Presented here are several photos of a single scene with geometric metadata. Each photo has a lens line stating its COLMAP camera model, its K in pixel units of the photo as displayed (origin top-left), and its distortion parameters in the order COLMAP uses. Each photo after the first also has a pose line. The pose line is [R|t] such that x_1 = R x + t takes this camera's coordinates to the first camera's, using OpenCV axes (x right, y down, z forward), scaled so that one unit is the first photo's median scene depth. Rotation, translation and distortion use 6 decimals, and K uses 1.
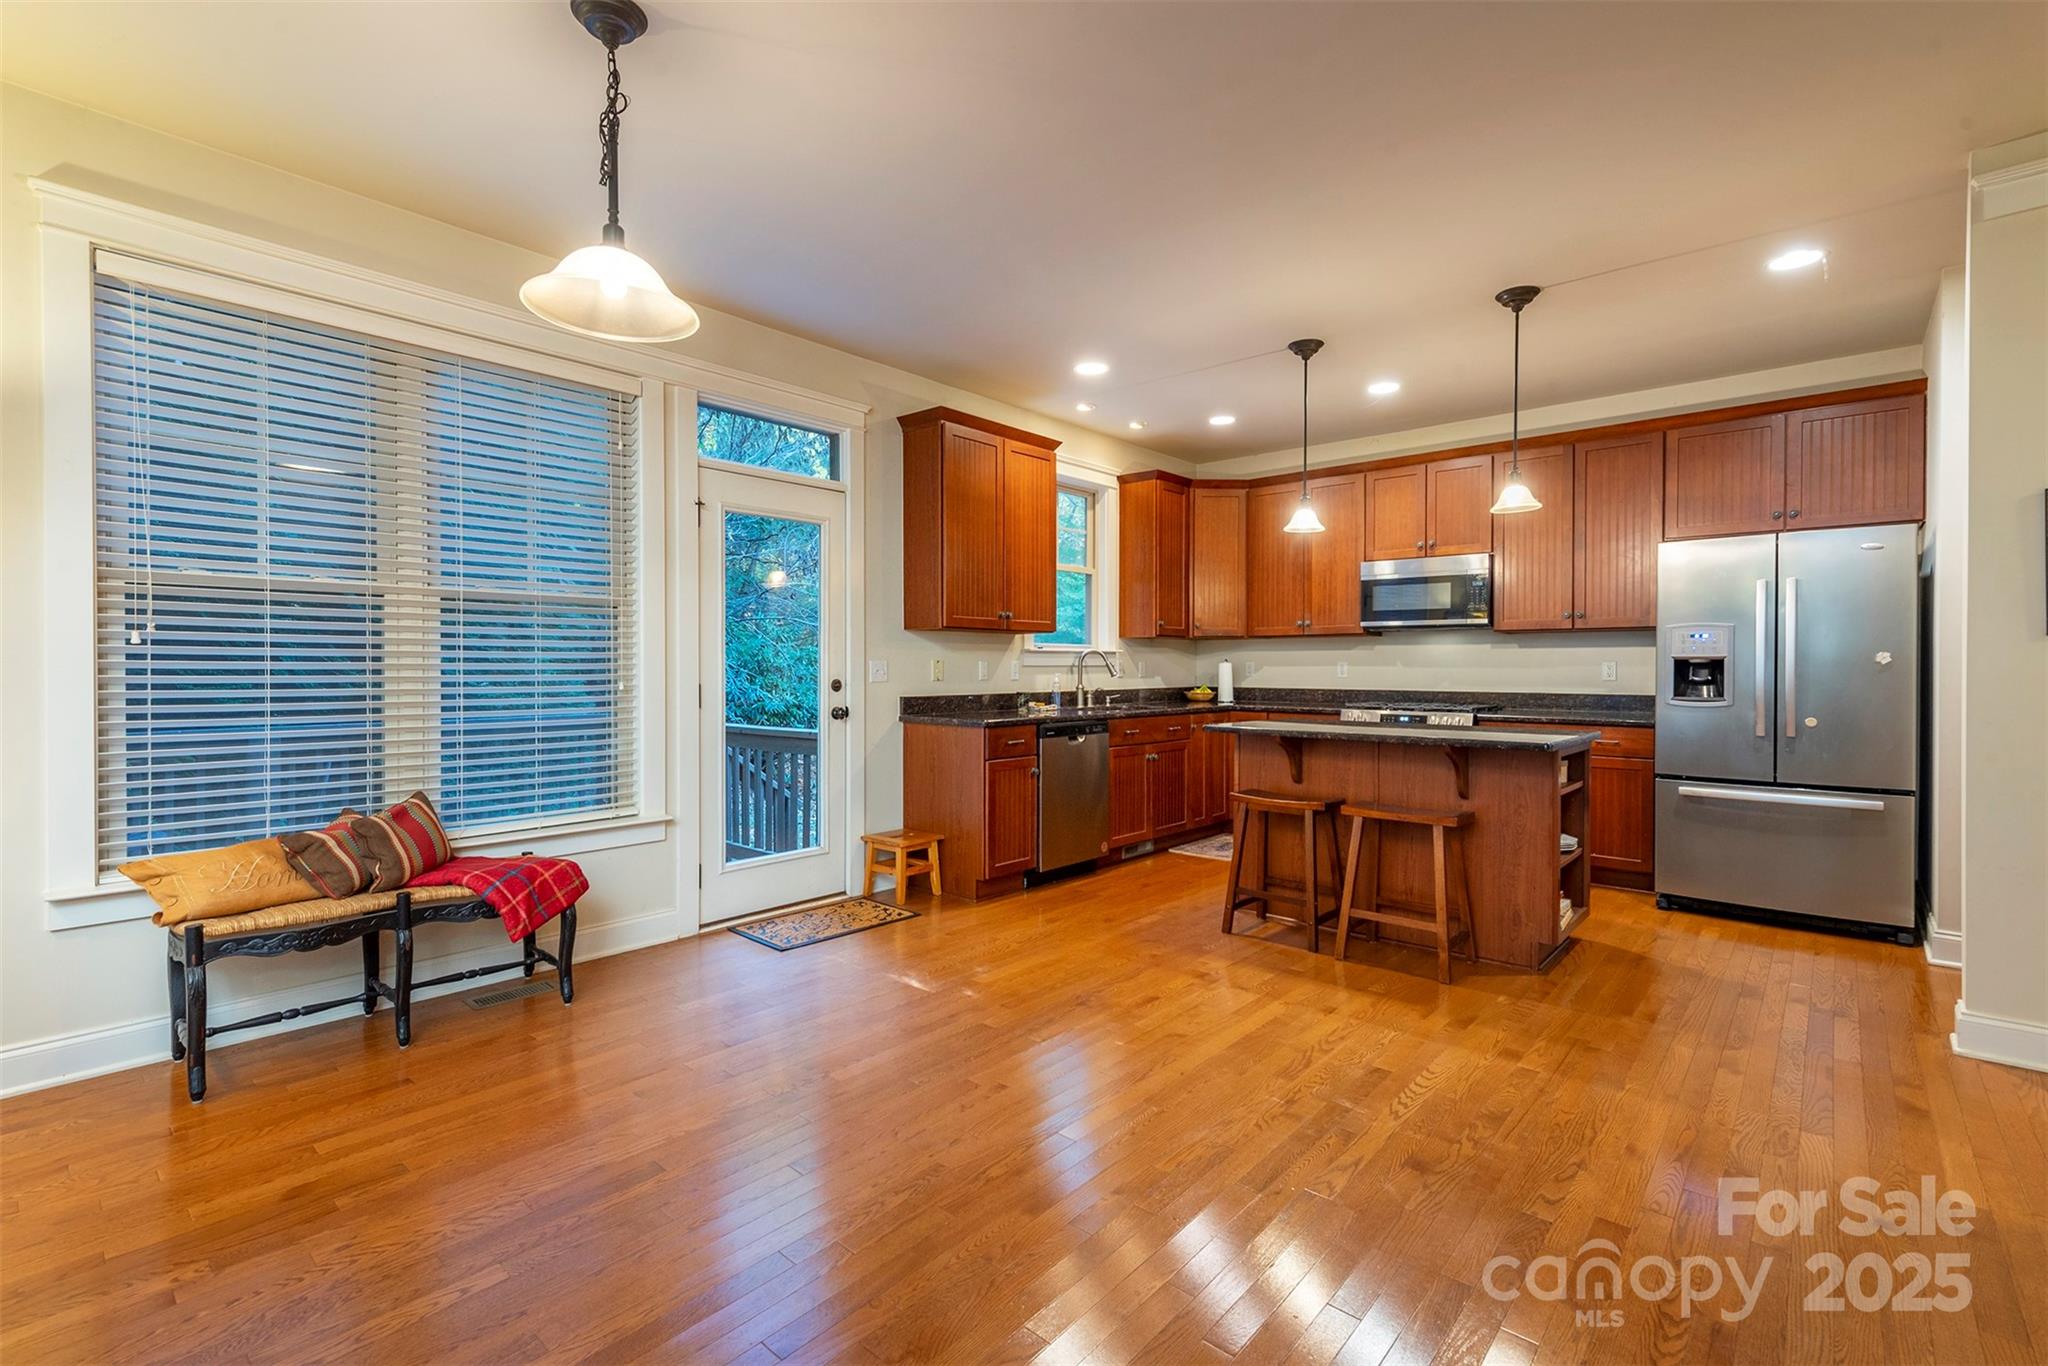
lens RADIAL K [[913.5, 0, 1019.6], [0, 913.5, 676.3], [0, 0, 1]] dist [-0.000183, -0.000226]
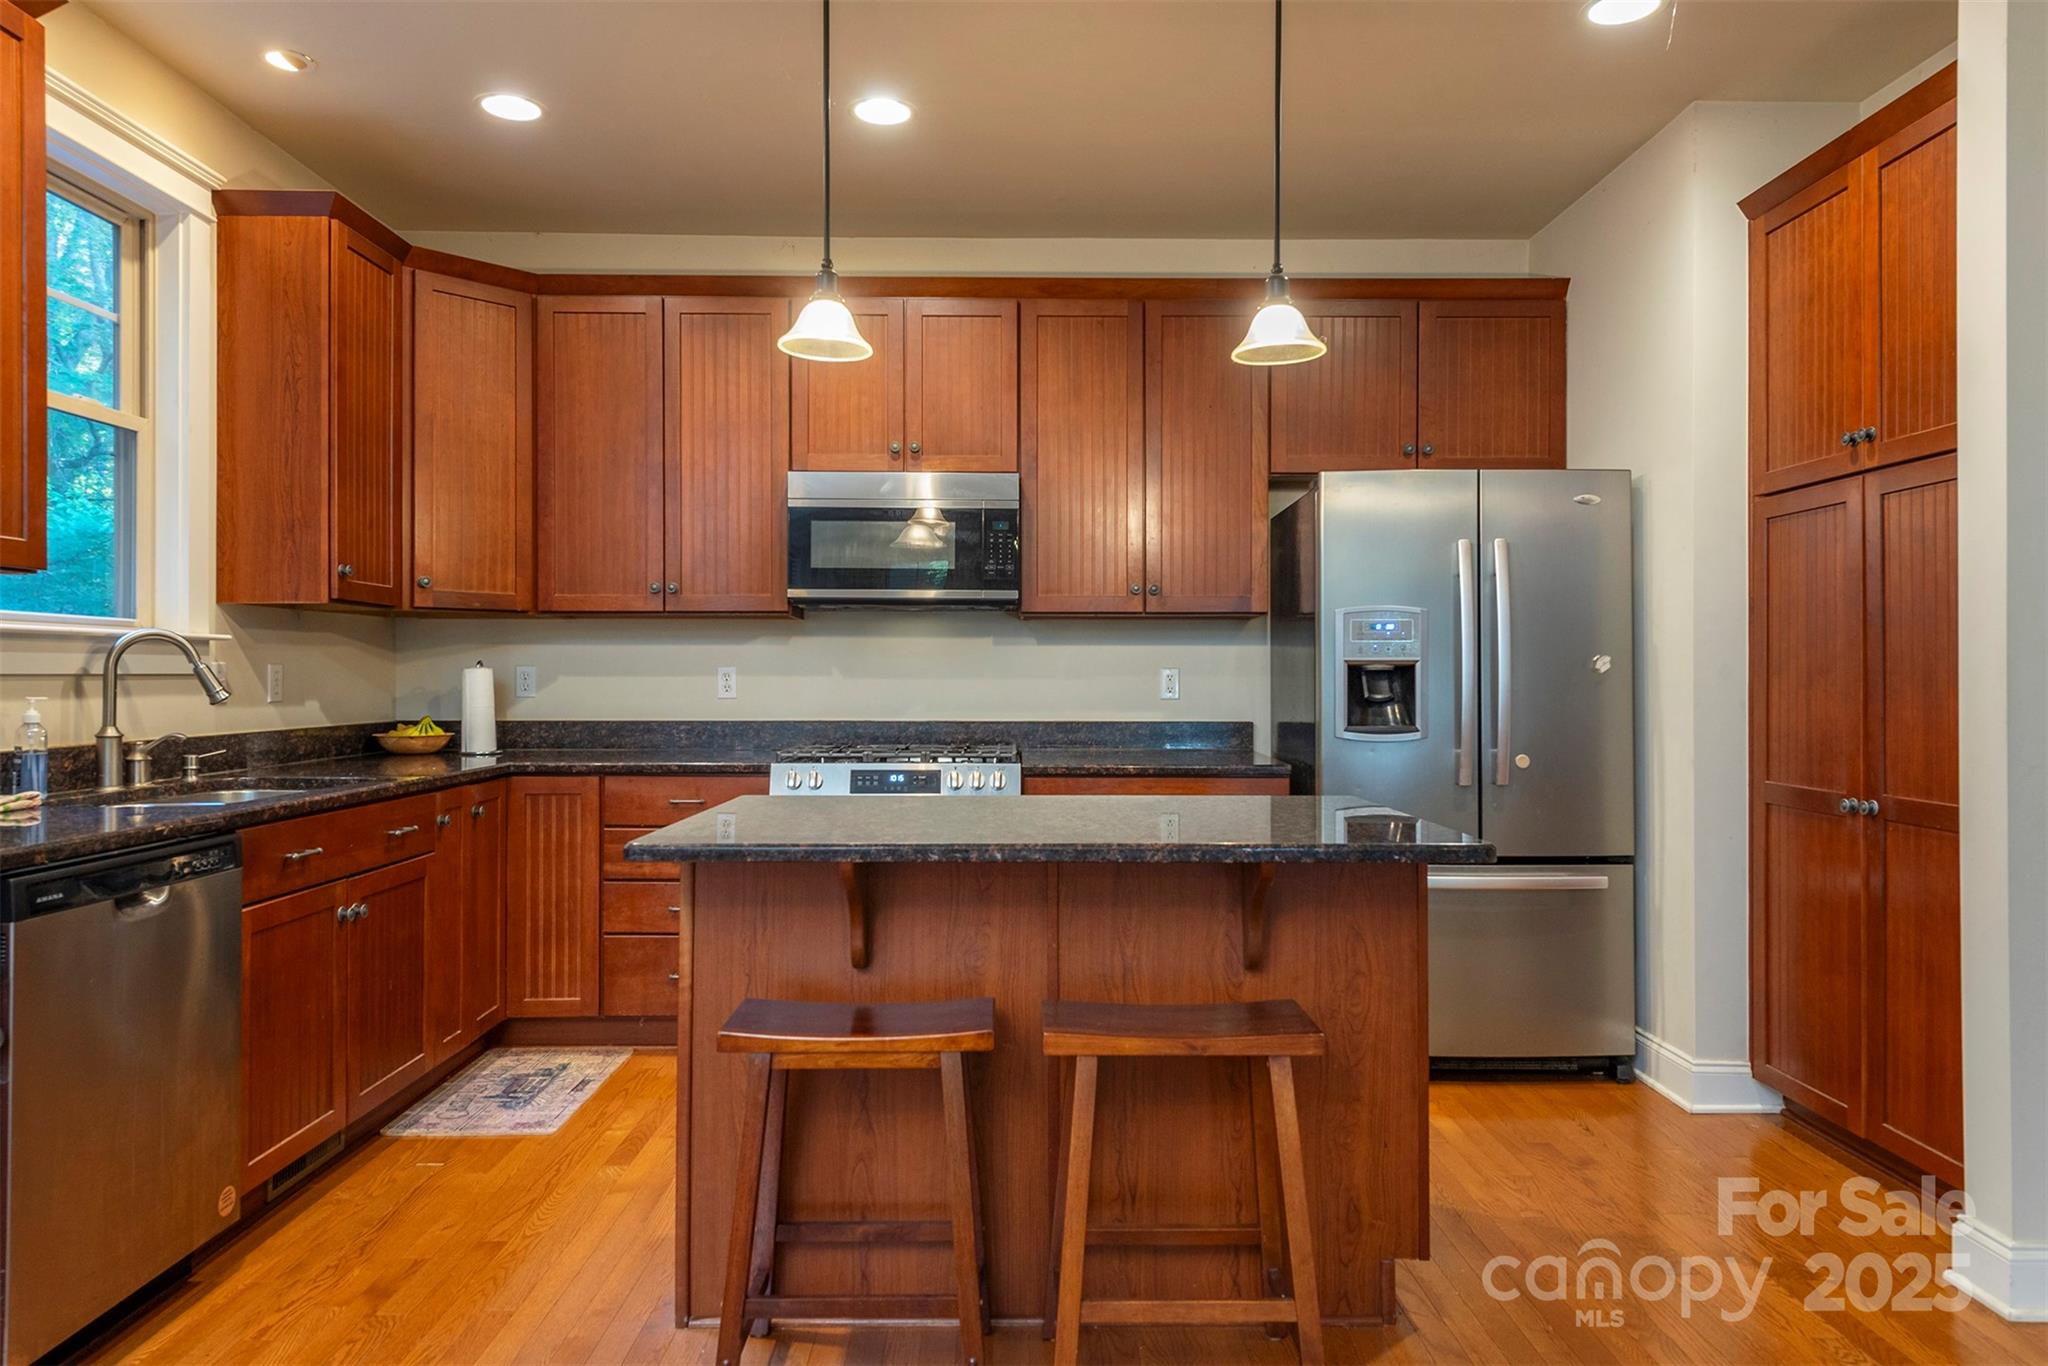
lens RADIAL K [[1312.6, 0, 1025.5], [0, 1312.6, 668.2], [0, 0, 1]] dist [0.021965, -0.003631]
pose [[0.737271, 0.003147, 0.675590, -0.020344], [0.007650, 0.999886, -0.013007, -0.004521], [-0.675554, 0.014758, 0.737163, 0.370093]]
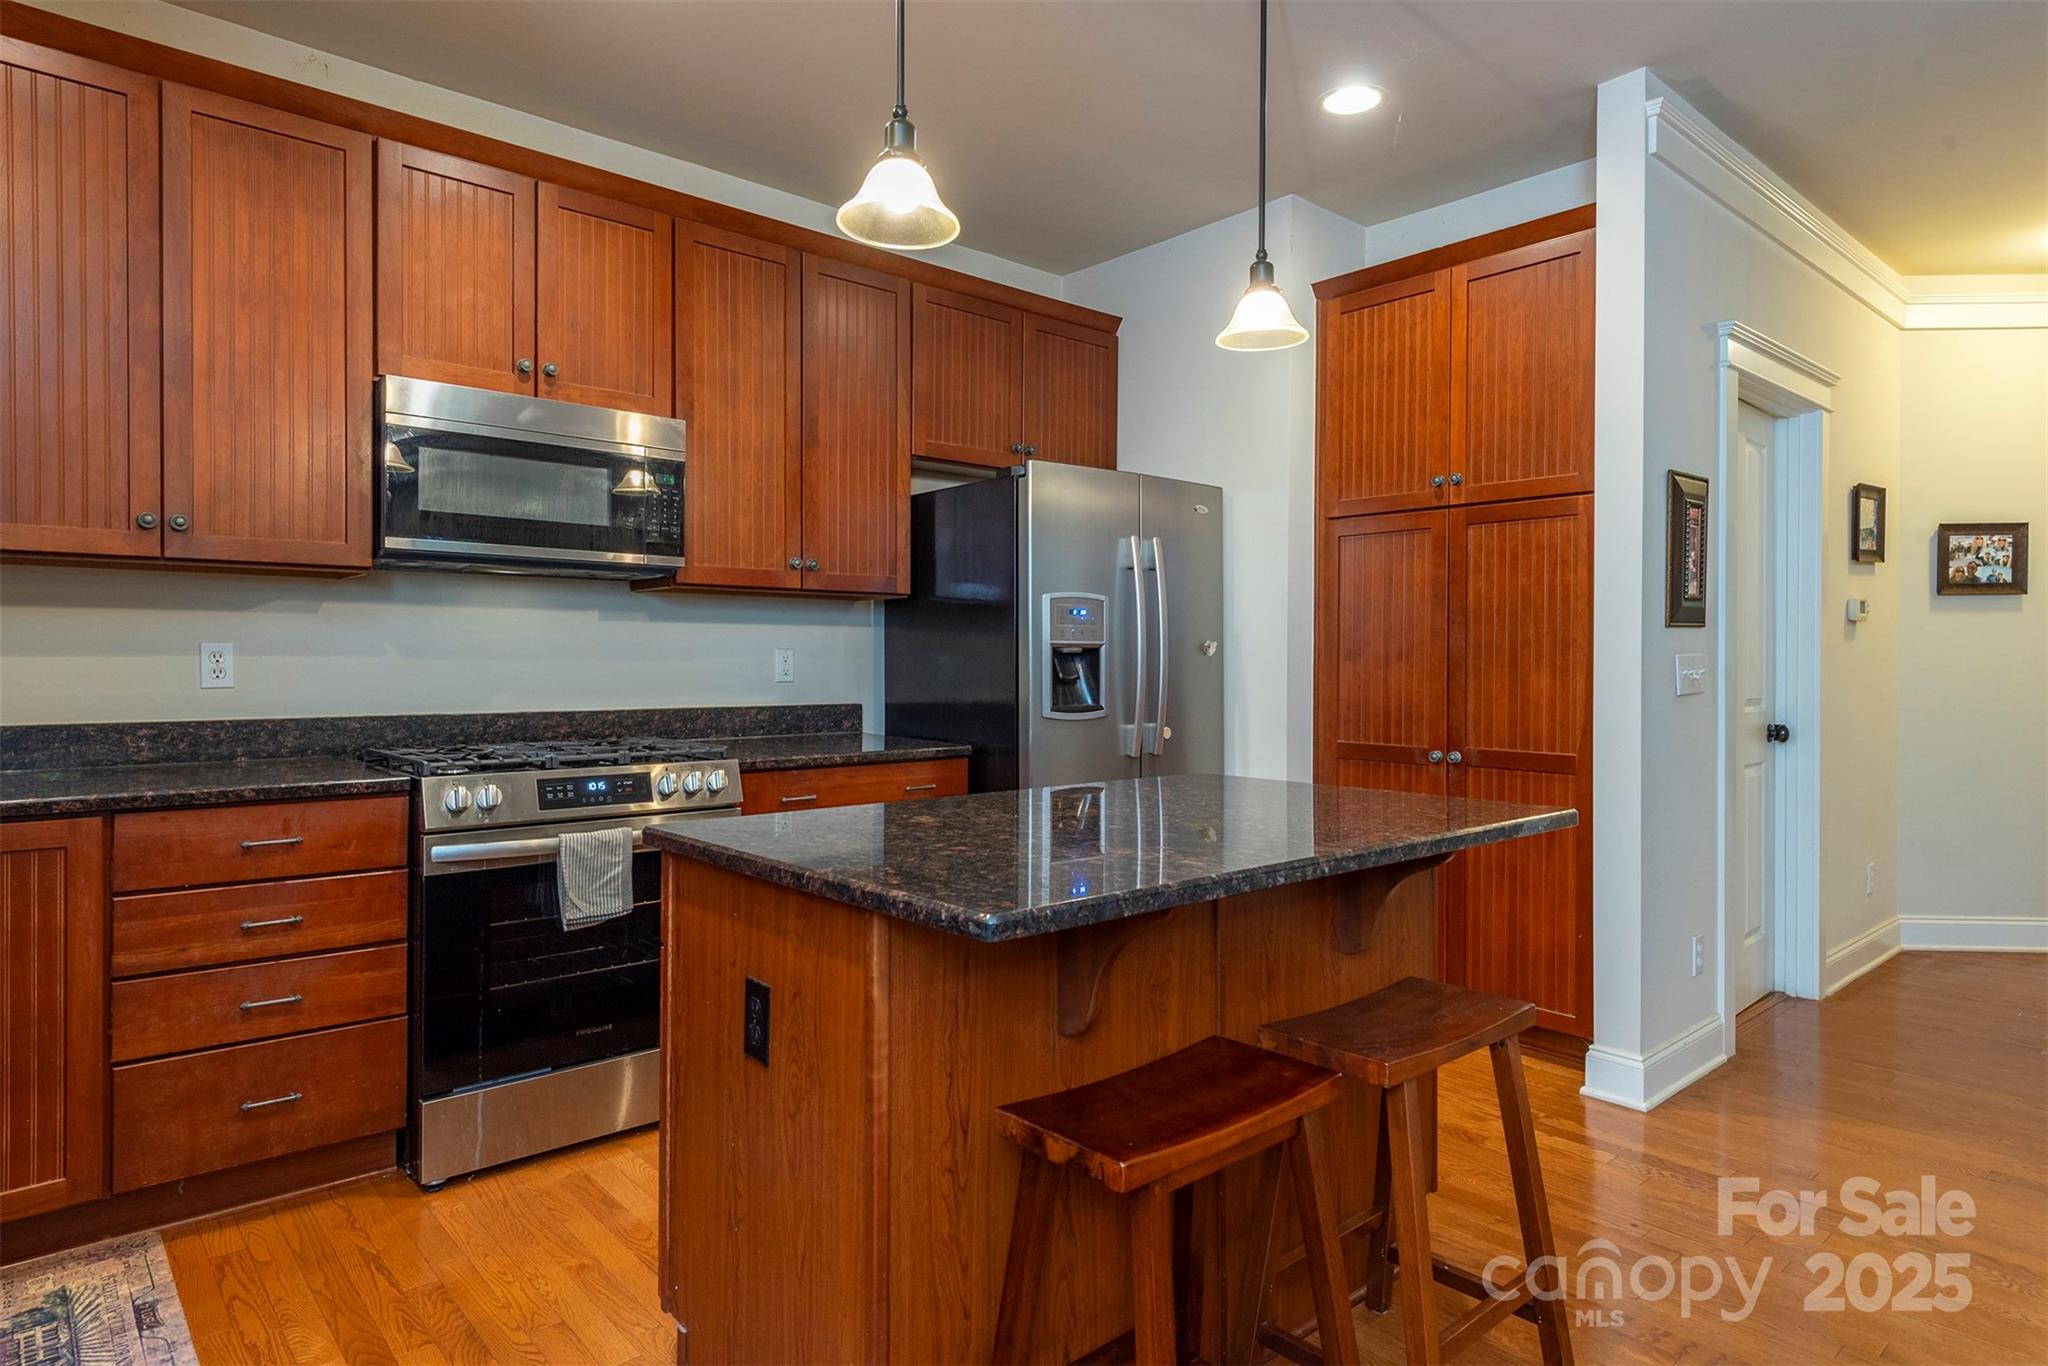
lens RADIAL K [[1166.4, 0, 1026.6], [0, 1166.4, 665.8], [0, 0, 1]] dist [0.011426, -0.002310]
pose [[0.121976, -0.006859, 0.992509, -0.062791], [0.007468, 0.999954, 0.005993, -0.007769], [-0.992505, 0.006682, 0.122022, 0.676375]]
